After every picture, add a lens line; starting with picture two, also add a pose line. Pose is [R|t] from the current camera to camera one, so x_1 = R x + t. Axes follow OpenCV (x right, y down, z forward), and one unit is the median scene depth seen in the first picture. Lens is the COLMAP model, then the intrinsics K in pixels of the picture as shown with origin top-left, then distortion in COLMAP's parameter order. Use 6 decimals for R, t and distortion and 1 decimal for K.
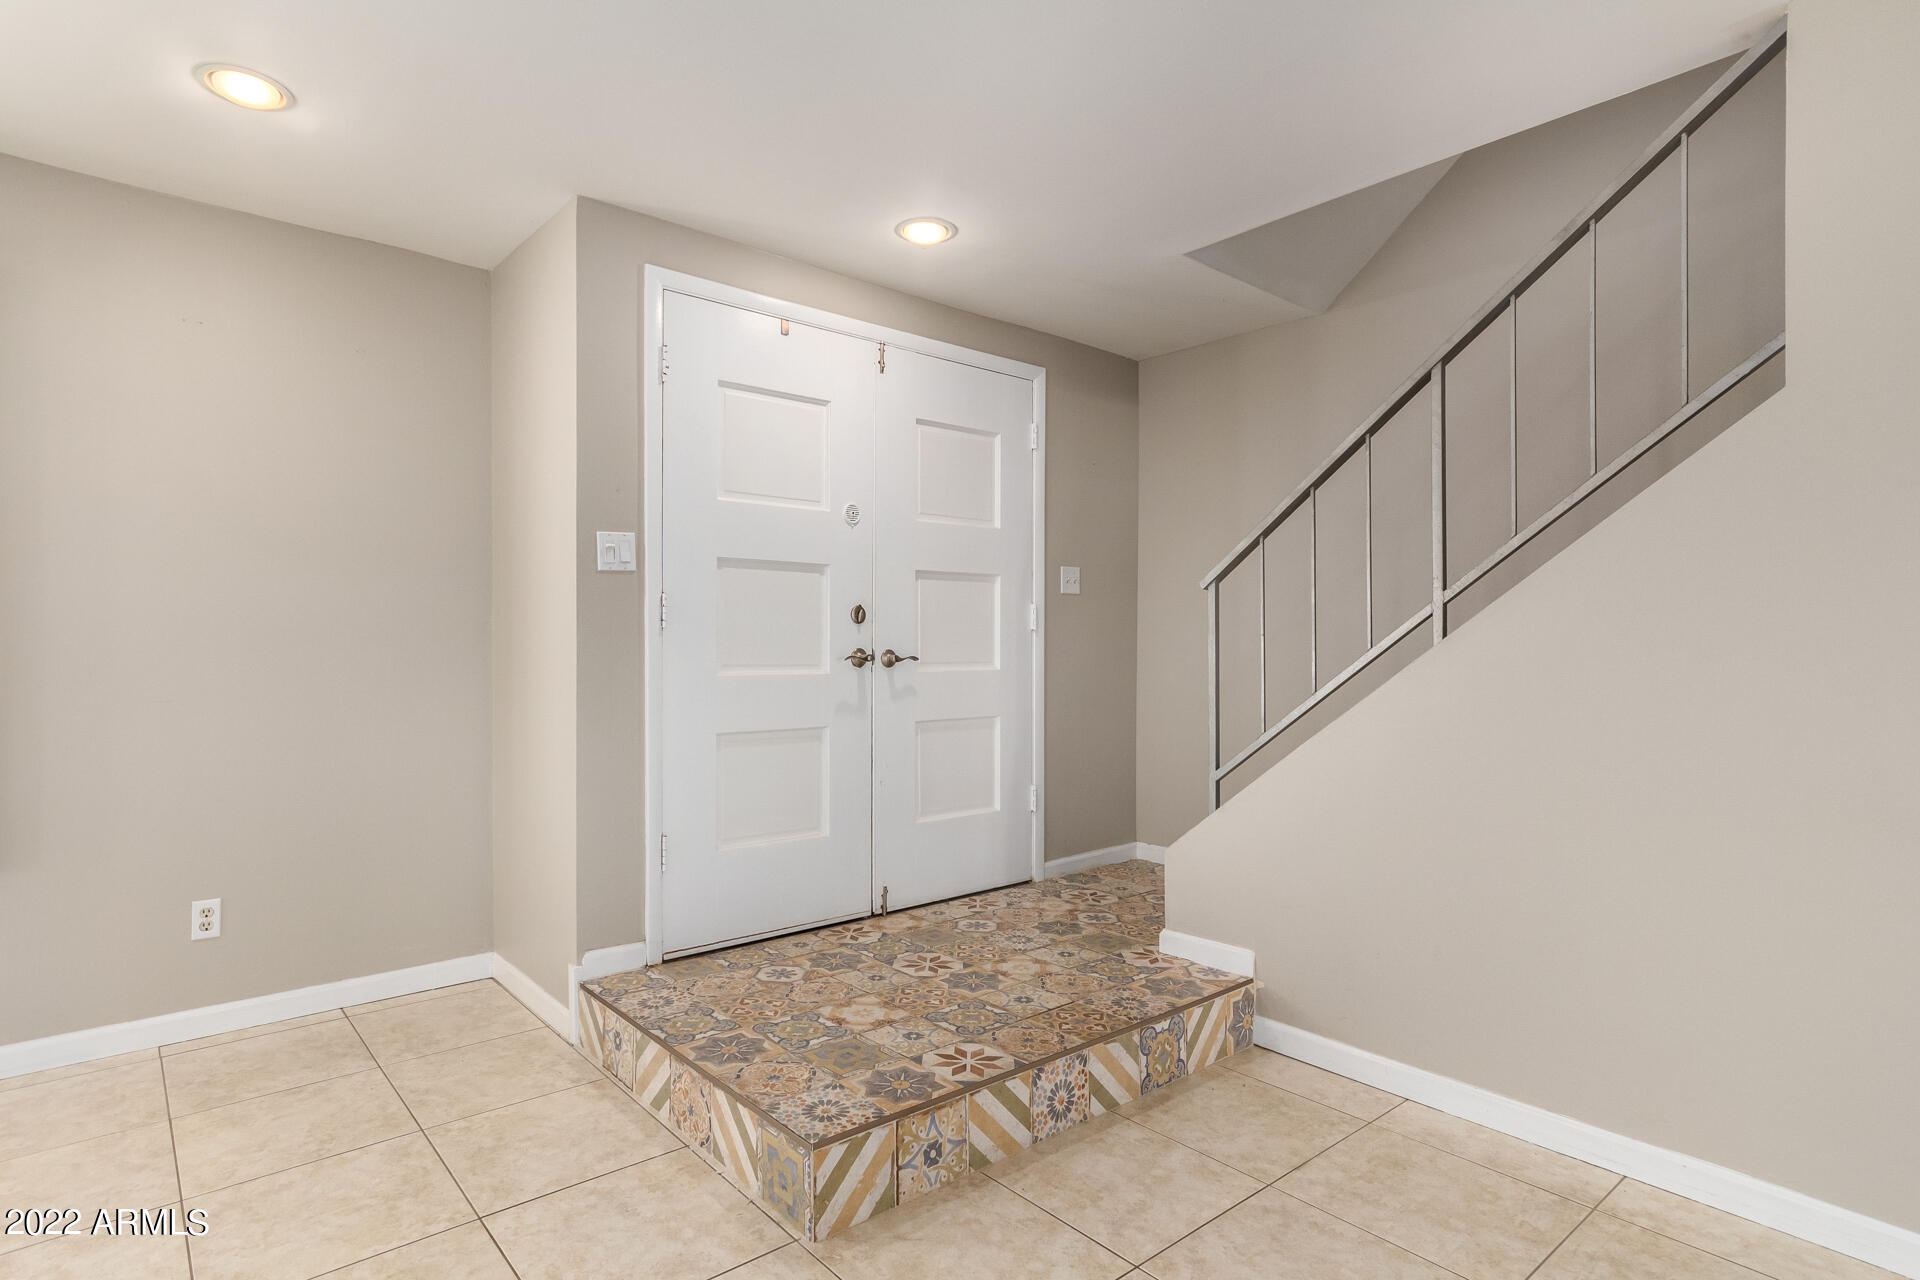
lens RADIAL K [[991.8, 0, 958.7], [0, 991.8, 648.9], [0, 0, 1]] dist [0.000719, 0.011712]
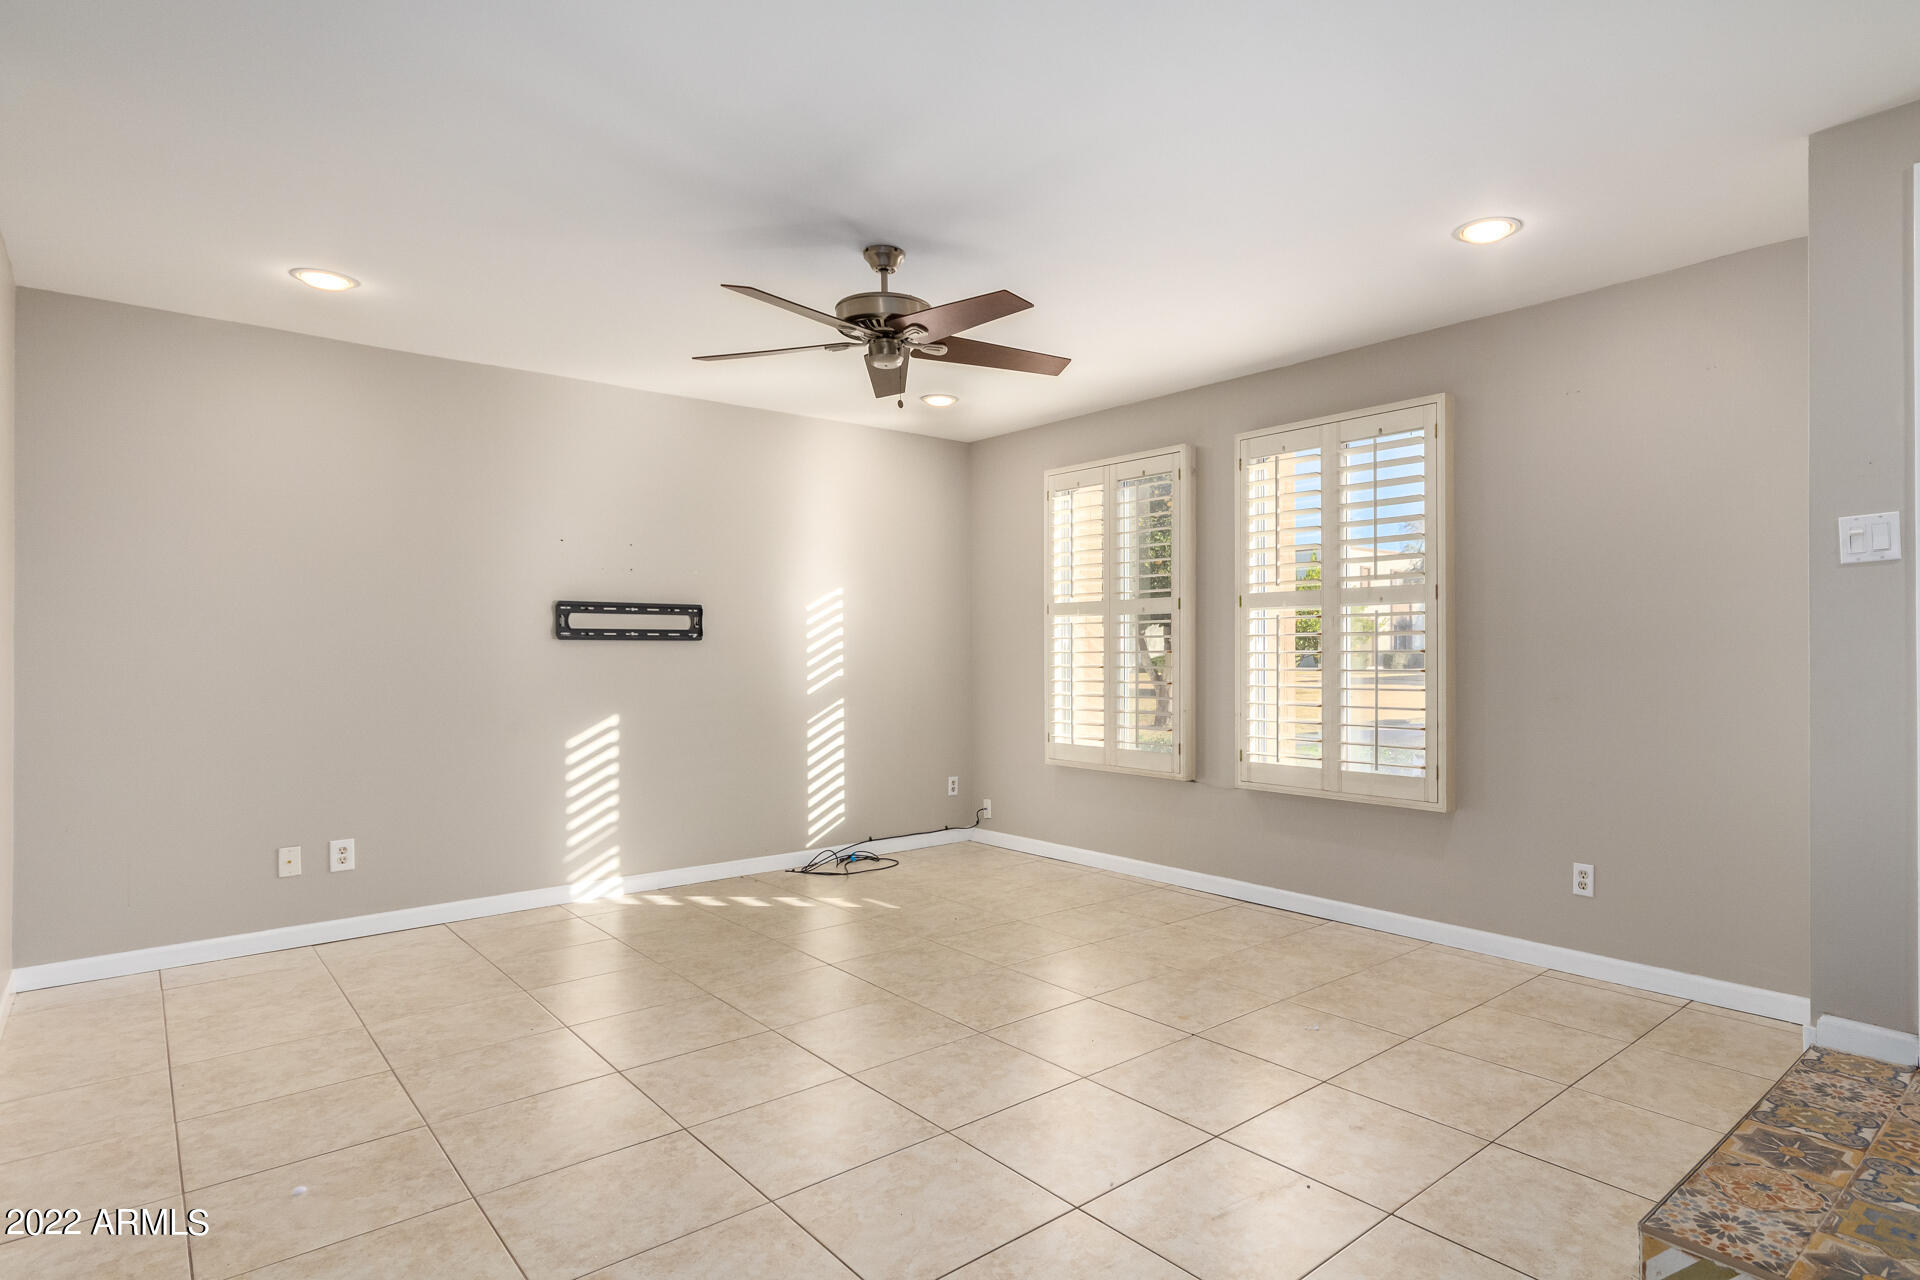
lens RADIAL K [[1000.9, 0, 961.9], [0, 1000.9, 644.3], [0, 0, 1]] dist [0.006908, -0.000429]
pose [[-0.020133, -0.011186, -0.999735, 0.554535], [-0.002709, 0.999934, -0.011134, 0.000237], [0.999794, 0.002484, -0.020162, 0.306497]]
